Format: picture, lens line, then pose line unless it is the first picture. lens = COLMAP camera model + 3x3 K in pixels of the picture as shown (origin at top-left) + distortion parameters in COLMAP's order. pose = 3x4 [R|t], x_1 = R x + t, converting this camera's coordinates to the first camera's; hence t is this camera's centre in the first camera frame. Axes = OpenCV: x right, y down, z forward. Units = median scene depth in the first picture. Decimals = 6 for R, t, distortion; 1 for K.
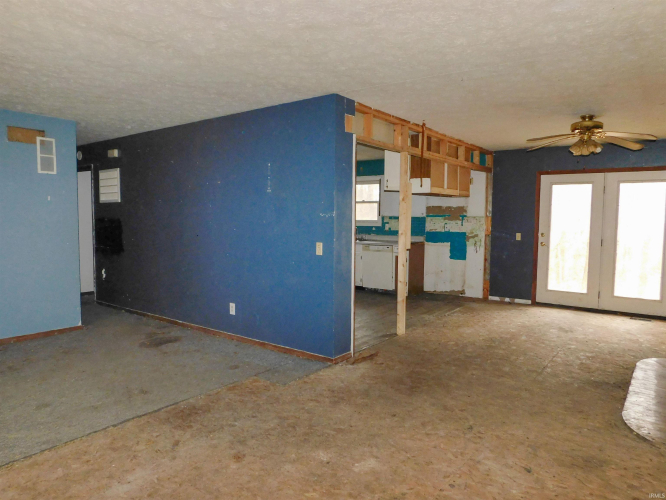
lens RADIAL K [[454.5, 0, 331.4], [0, 454.5, 249.1], [0, 0, 1]] dist [-0.025364, 0.004291]
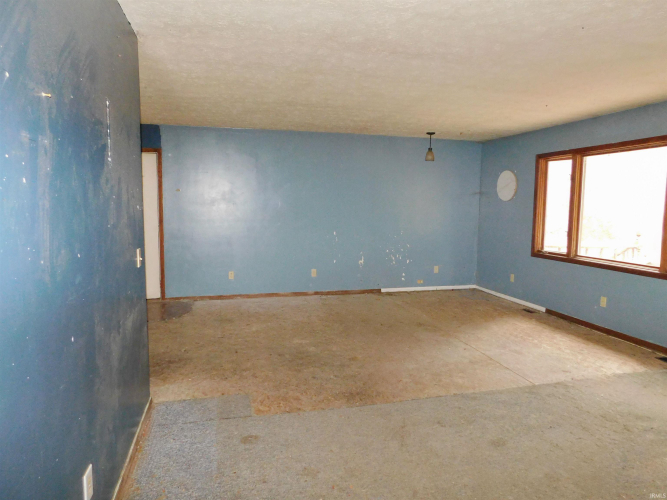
lens RADIAL K [[455.2, 0, 333.7], [0, 455.2, 249.3], [0, 0, 1]] dist [-0.025364, 0.004291]
pose [[-0.786738, -0.078269, 0.612305, -0.493430], [0.025027, 0.987069, 0.158330, -0.081291], [-0.616780, 0.139888, -0.774606, 0.993919]]
